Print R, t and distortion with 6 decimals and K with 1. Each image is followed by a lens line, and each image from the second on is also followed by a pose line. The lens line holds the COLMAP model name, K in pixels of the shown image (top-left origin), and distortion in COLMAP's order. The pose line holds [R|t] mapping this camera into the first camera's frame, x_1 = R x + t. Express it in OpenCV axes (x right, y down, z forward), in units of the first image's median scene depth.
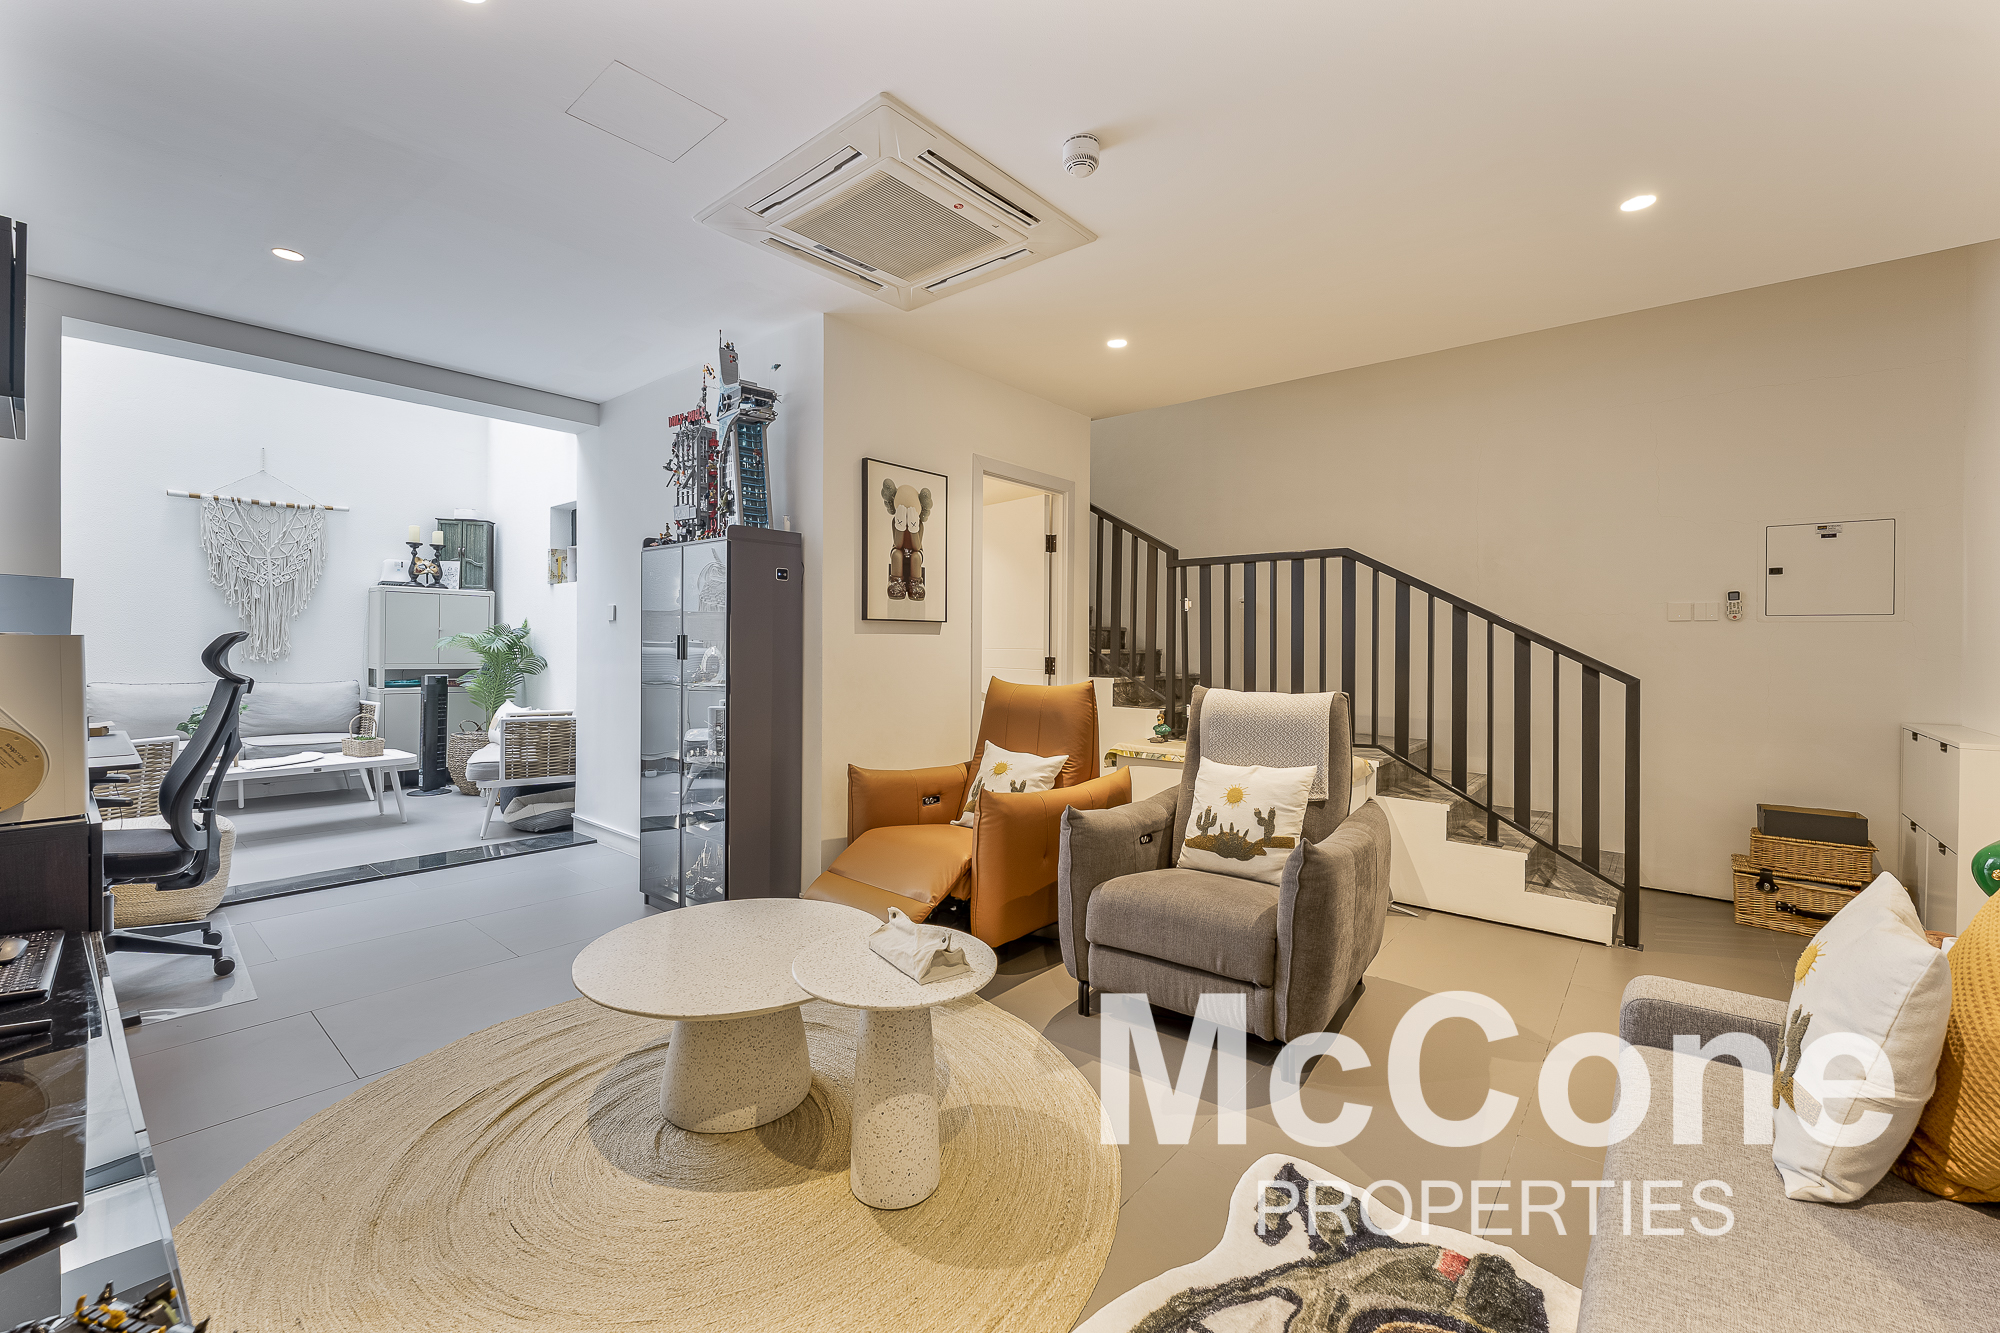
lens RADIAL K [[813.1, 0, 1000.5], [0, 813.1, 652.5], [0, 0, 1]] dist [0.001557, -0.000221]
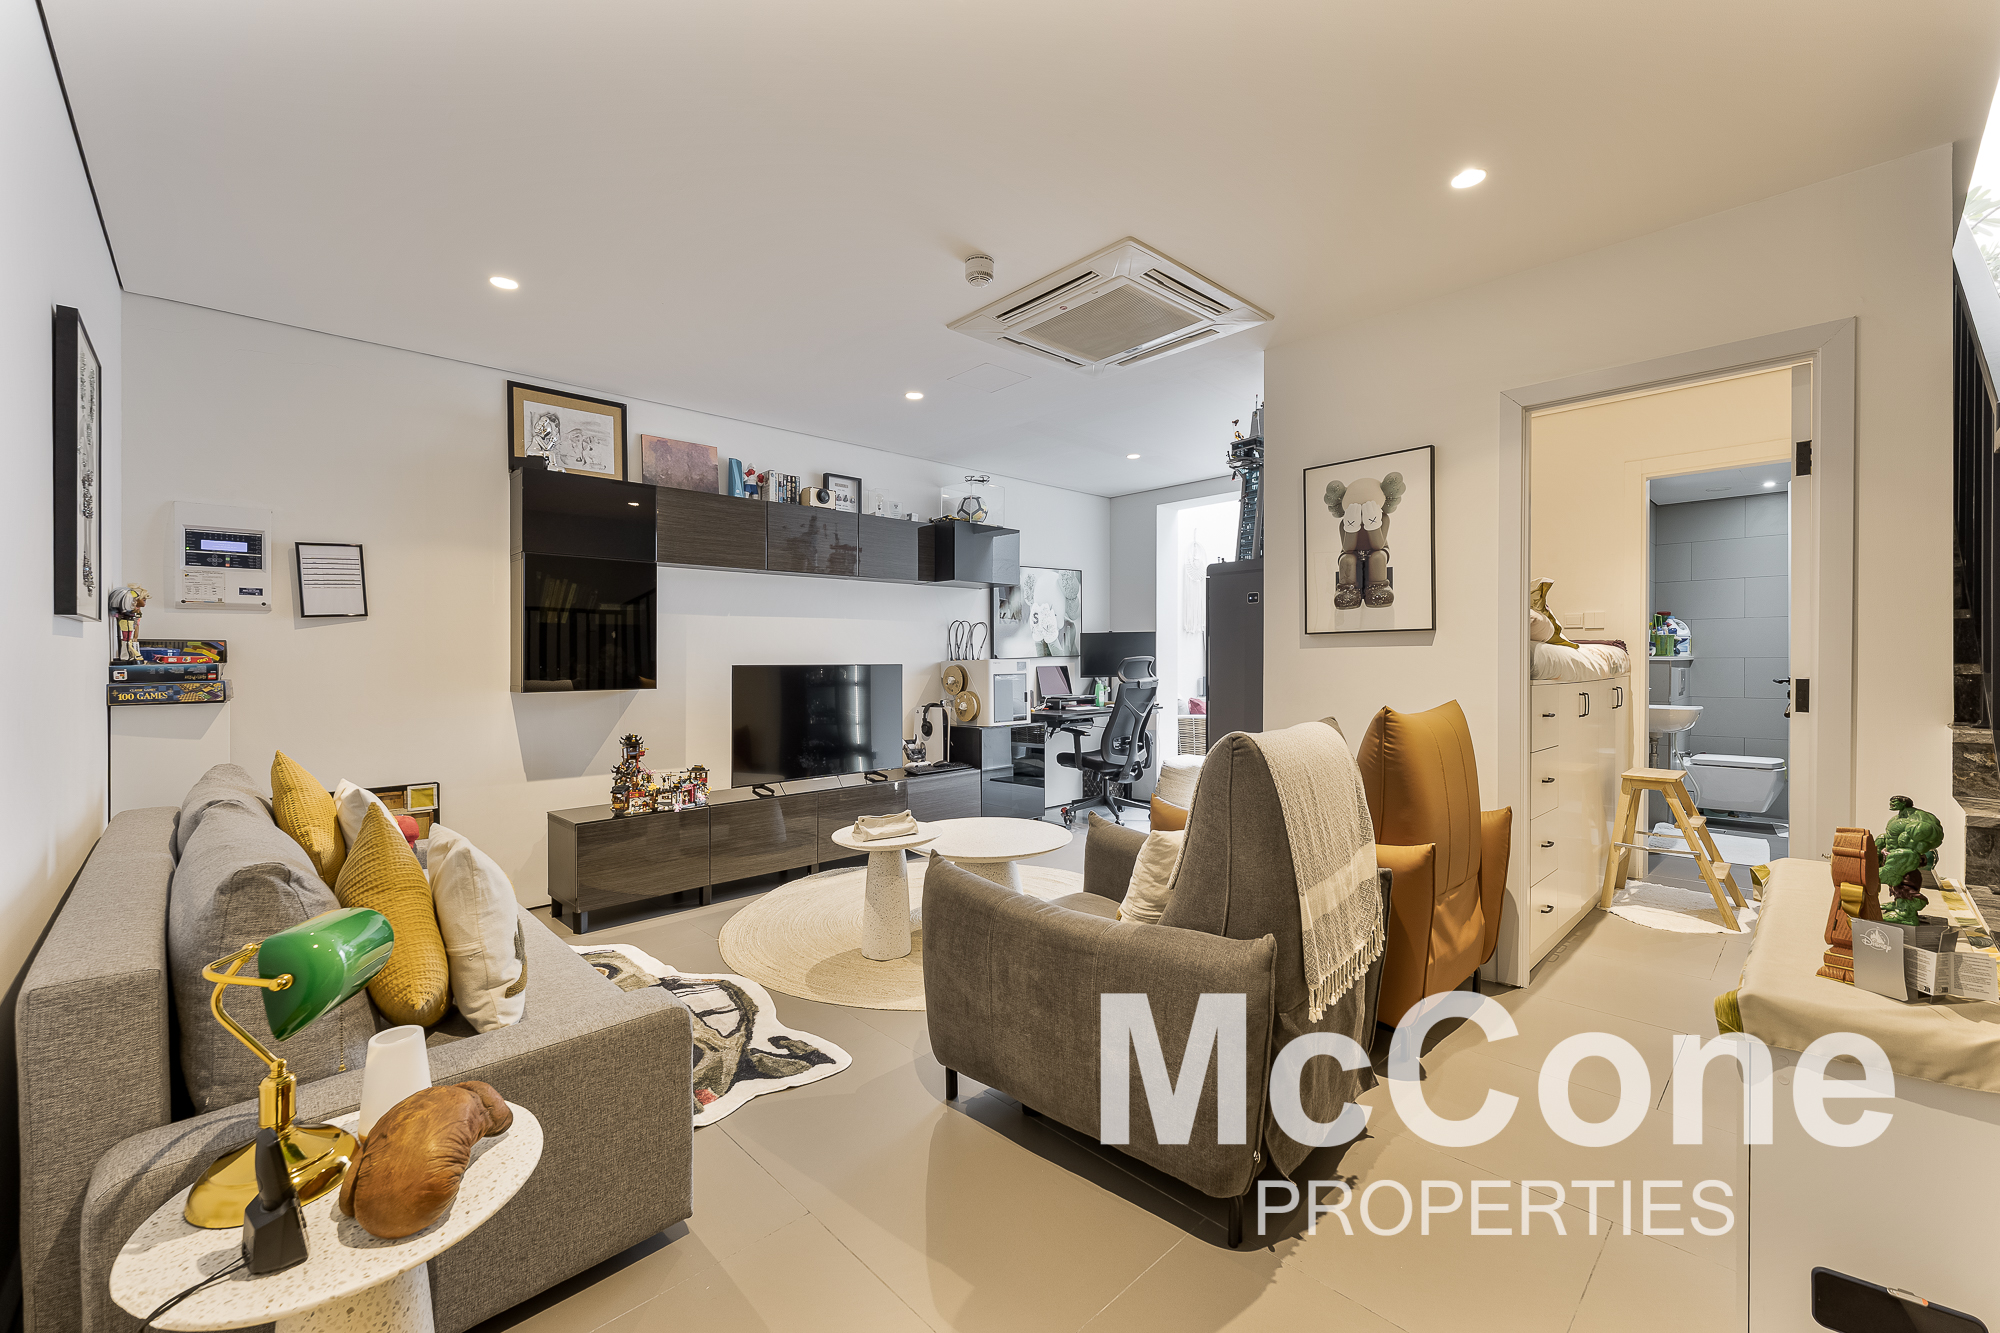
lens RADIAL K [[813.1, 0, 998.1], [0, 813.1, 659.3], [0, 0, 1]] dist [0.001557, -0.000221]
pose [[-0.111899, 0.005096, -0.993707, 0.495641], [0.000181, 0.999987, 0.005108, -0.008122], [0.993720, 0.000391, -0.111898, 0.429842]]
